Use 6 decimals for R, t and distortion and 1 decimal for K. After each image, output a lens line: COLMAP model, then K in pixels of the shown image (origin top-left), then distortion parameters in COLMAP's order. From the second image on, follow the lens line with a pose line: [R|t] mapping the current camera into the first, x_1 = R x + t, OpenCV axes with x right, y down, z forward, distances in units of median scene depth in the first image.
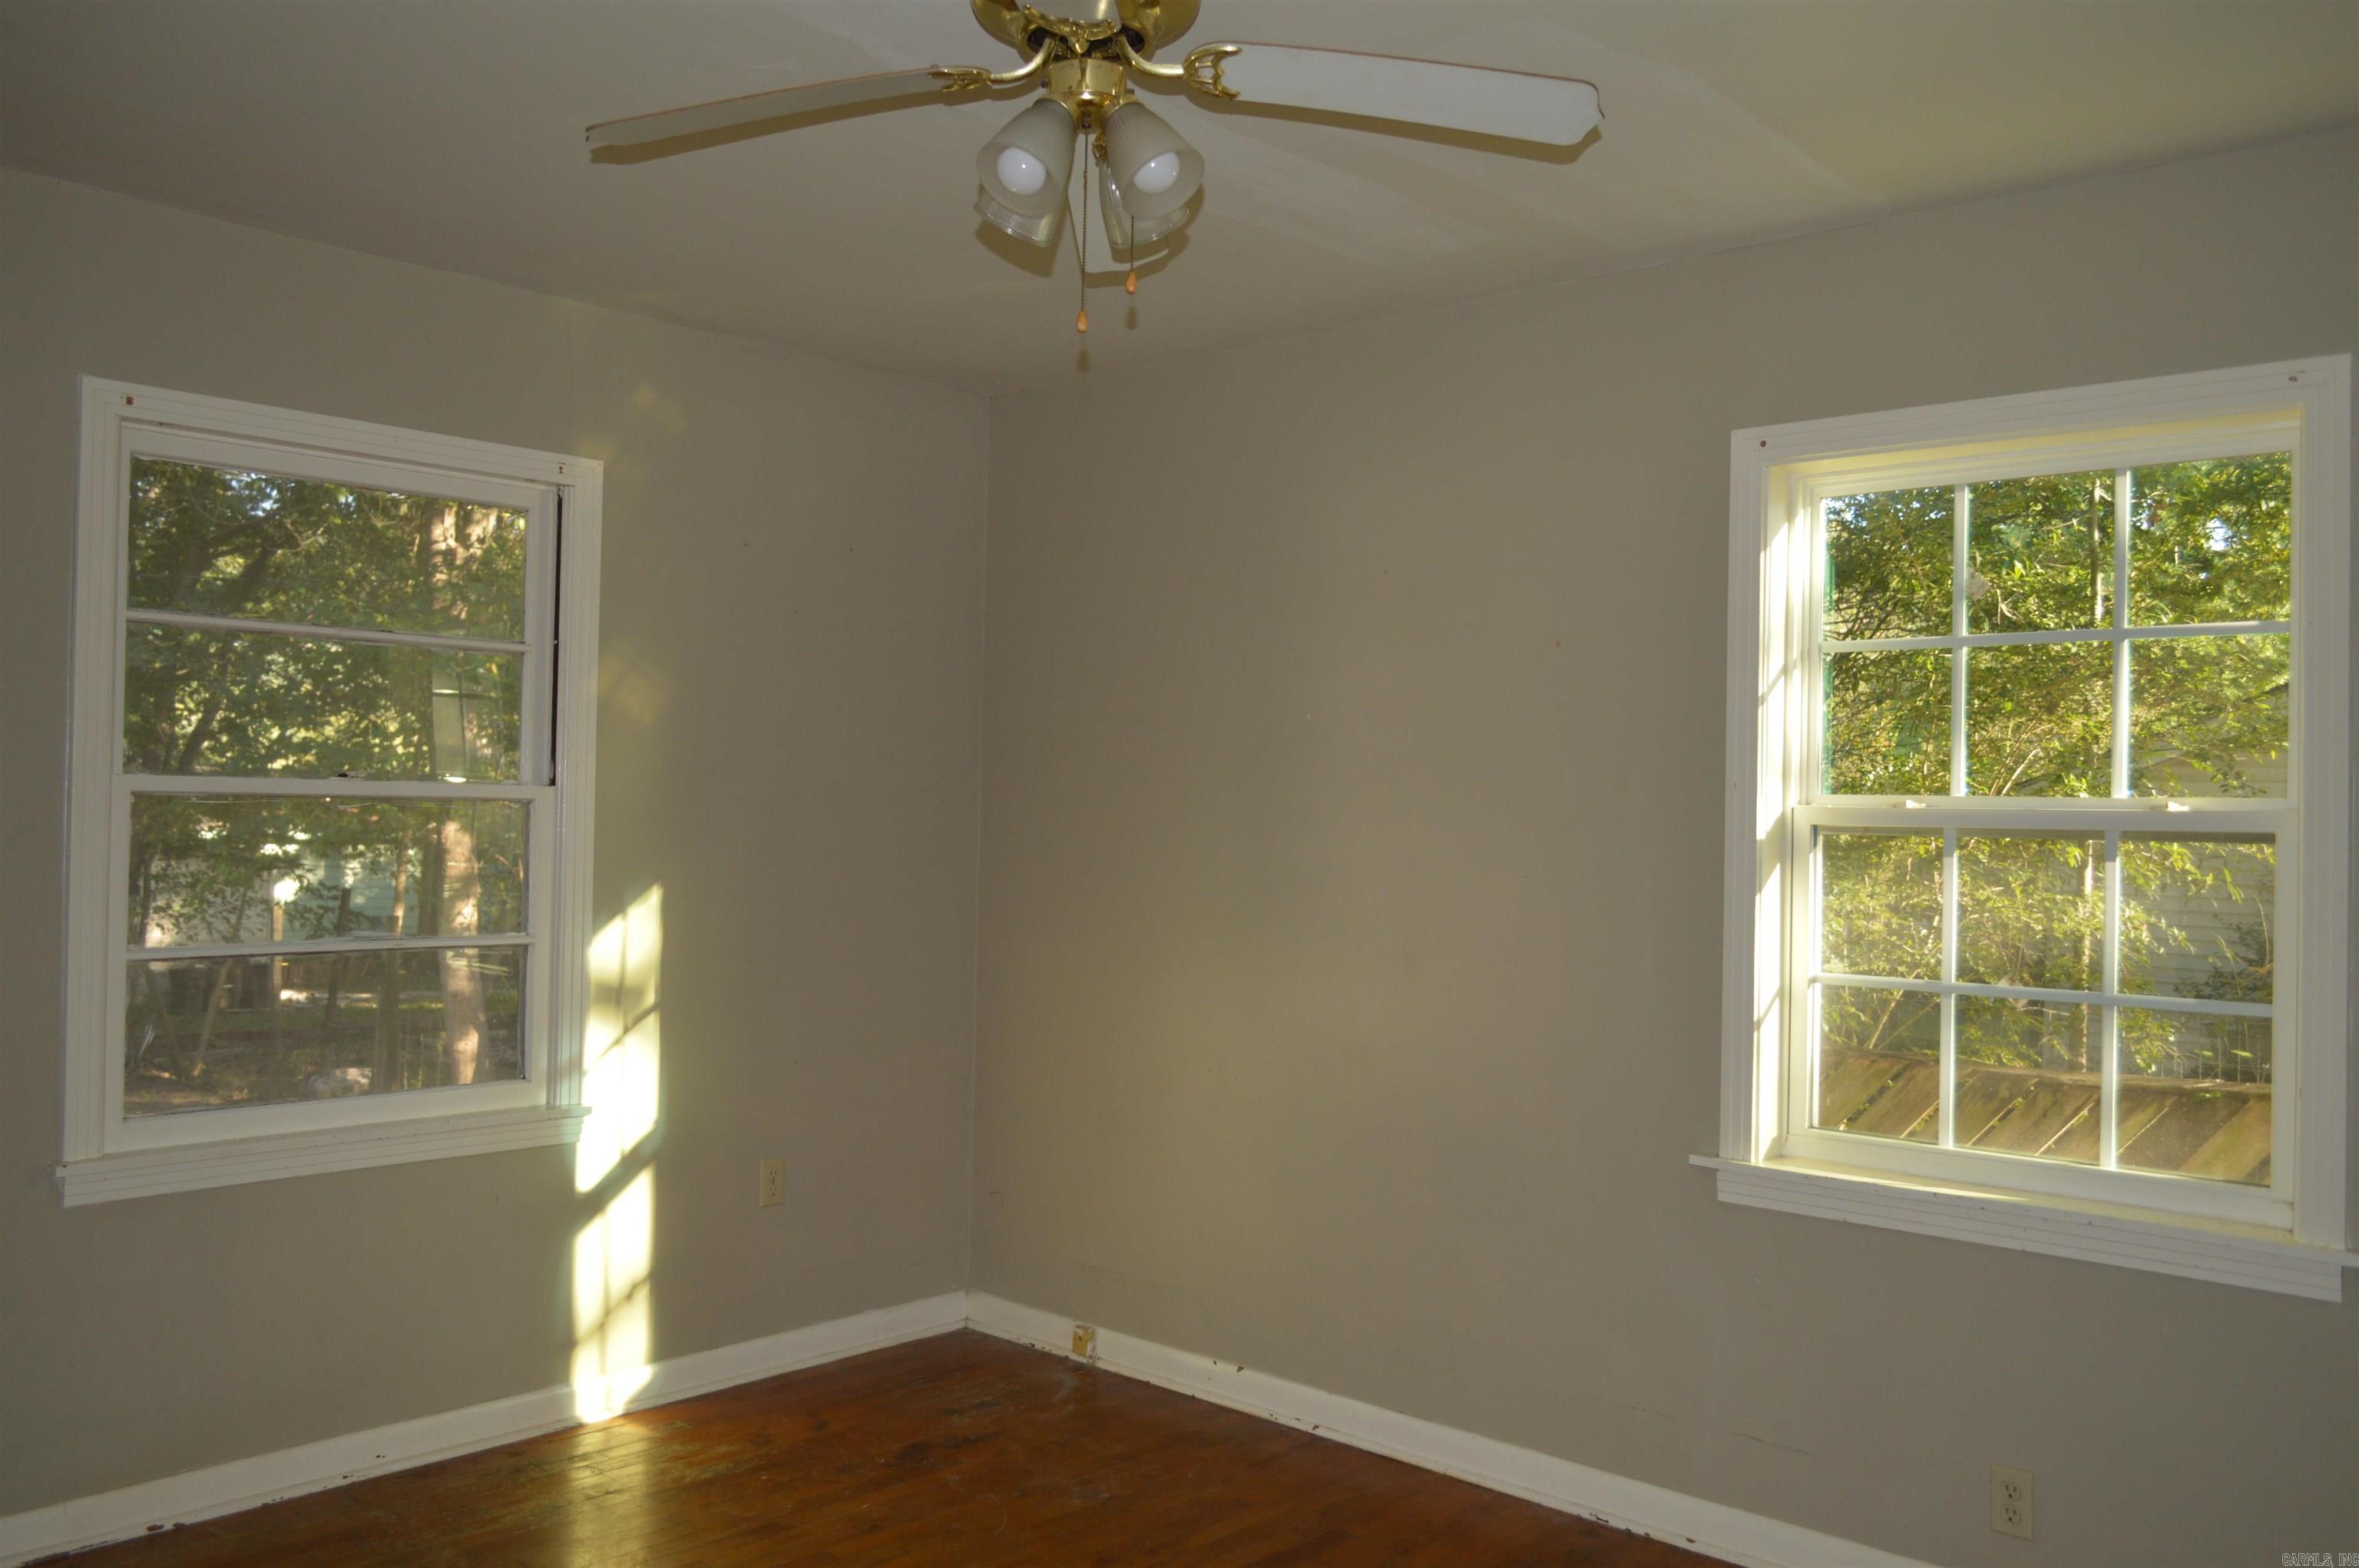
lens RADIAL K [[1896.7, 0, 1181.1], [0, 1896.7, 795.7], [0, 0, 1]] dist [-0.003143, 0.007697]
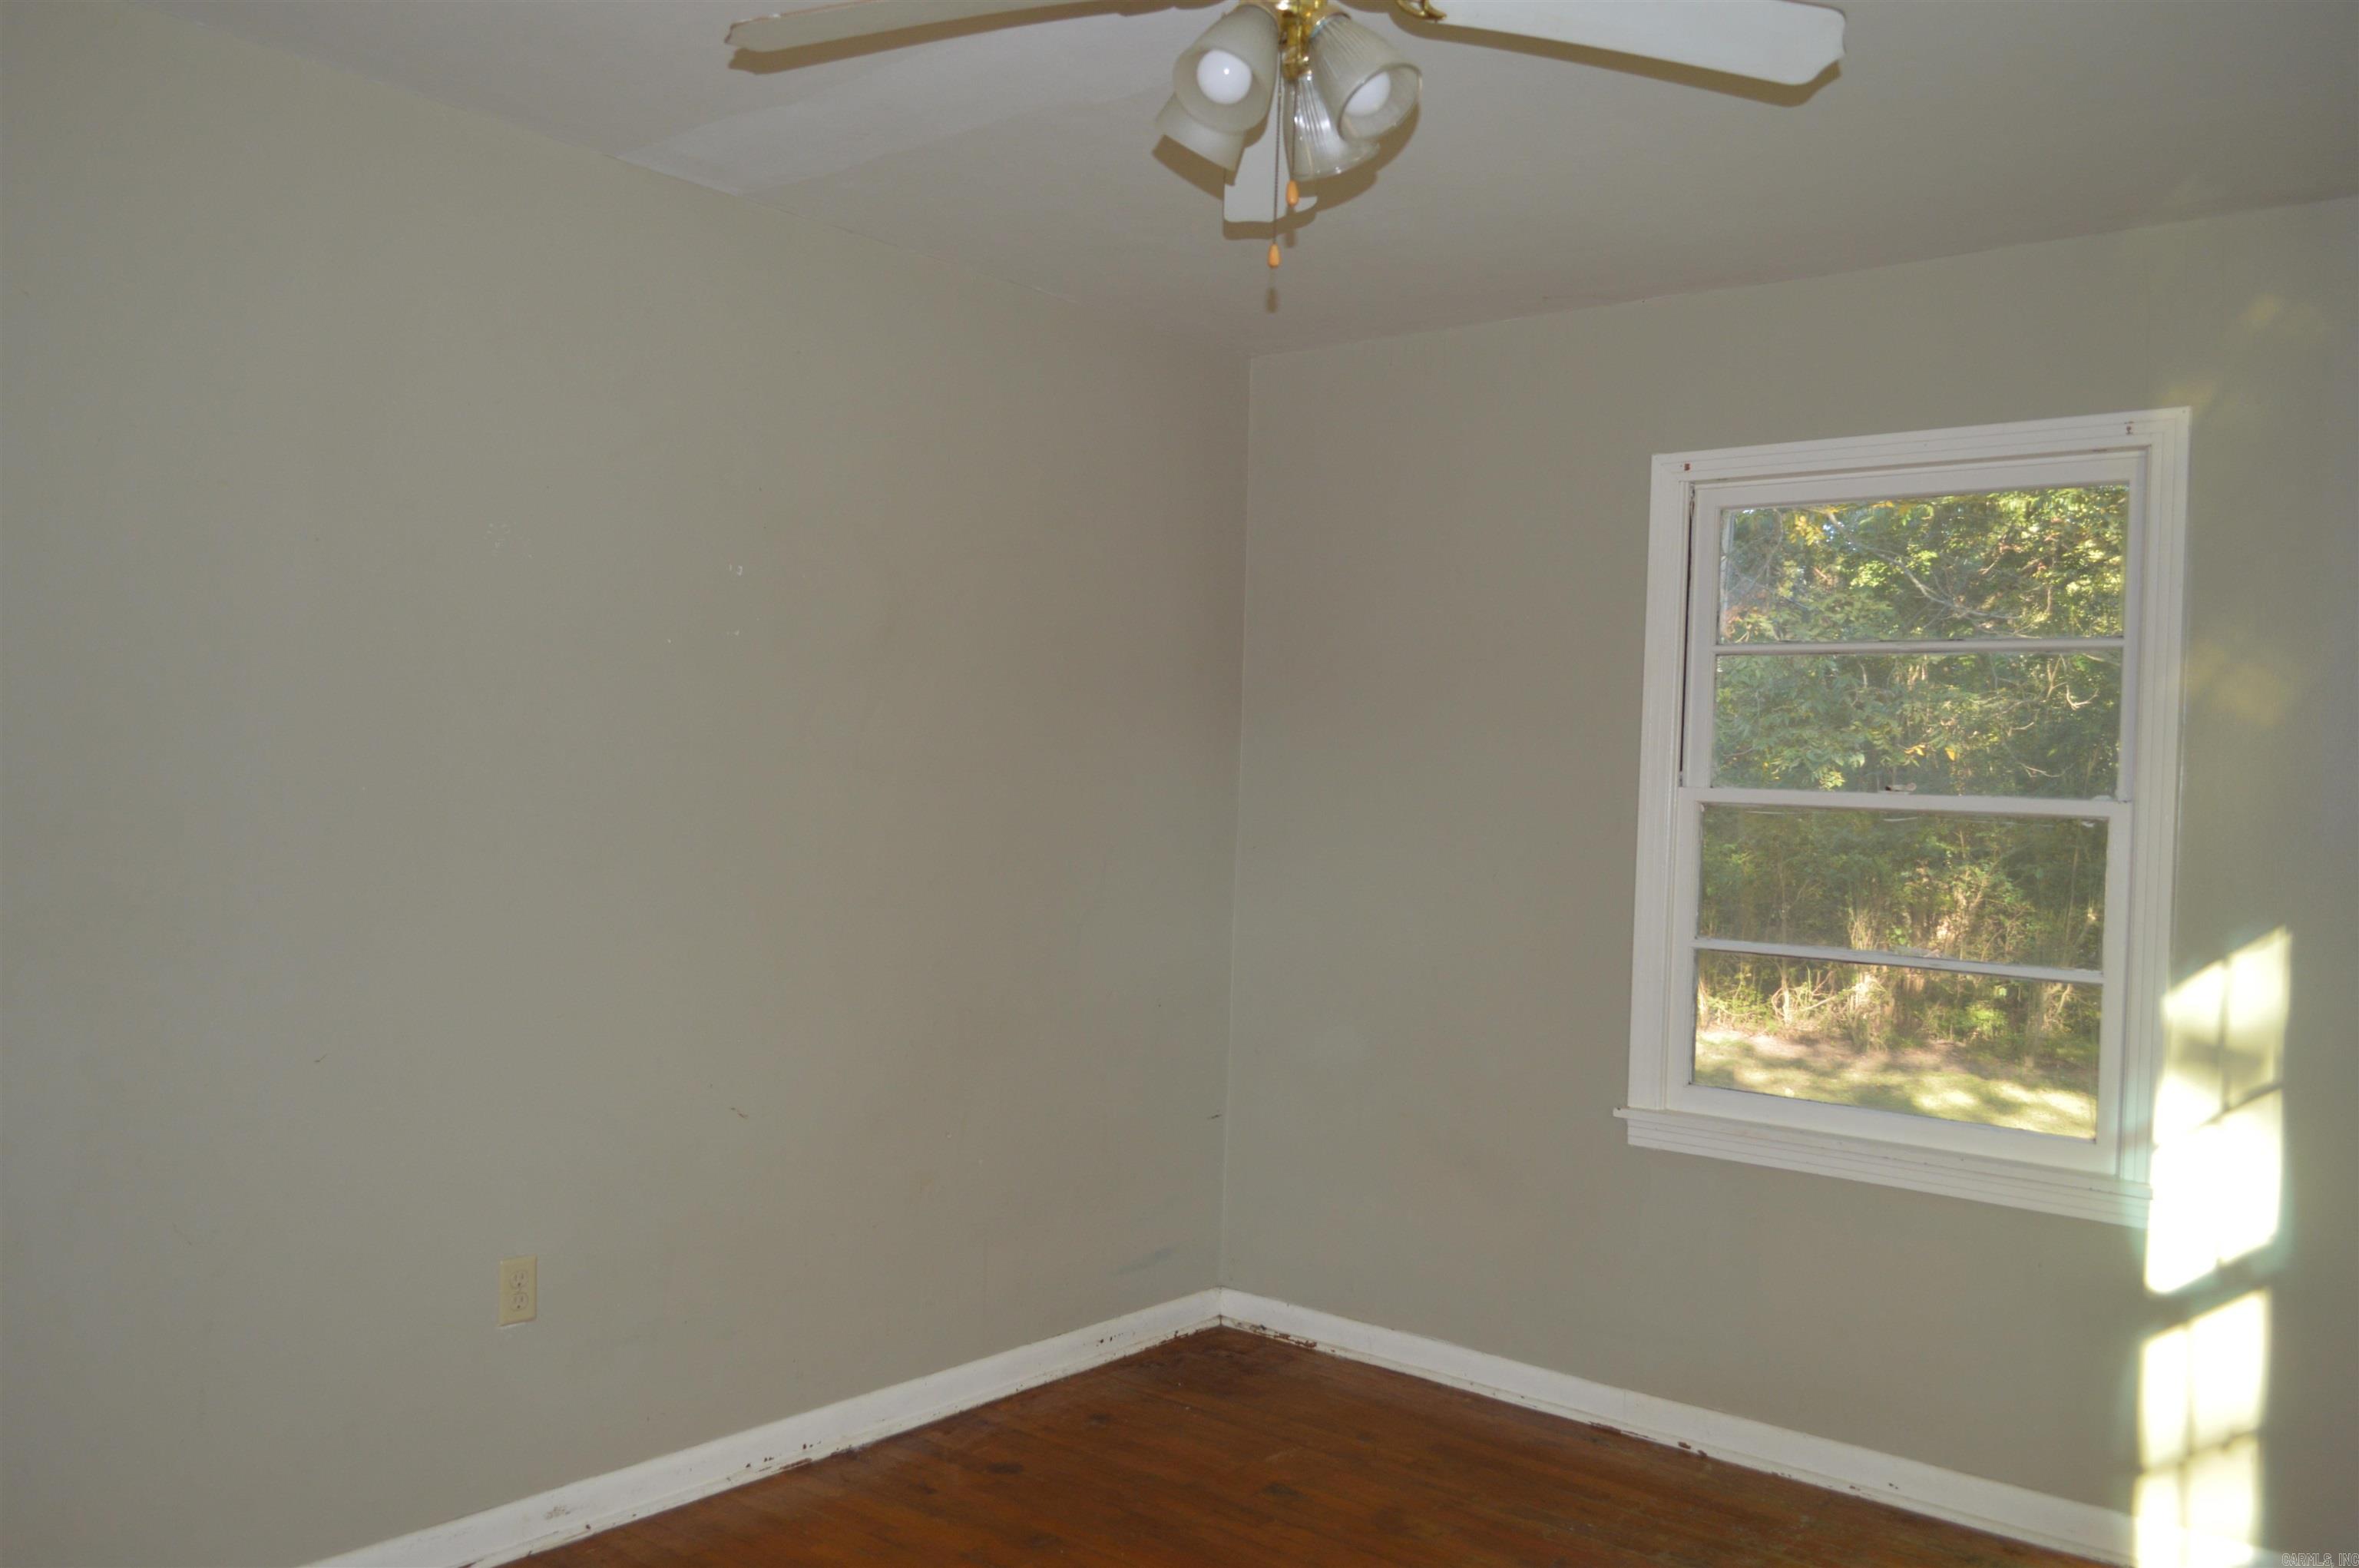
lens RADIAL K [[1893.2, 0, 1194.6], [0, 1893.2, 776.3], [0, 0, 1]] dist [-0.014909, 0.001457]
pose [[0.048000, -0.019256, -0.998662, 0.493877], [-0.025750, 0.999458, -0.020509, 0.011811], [0.998515, 0.026700, 0.047478, 0.538896]]
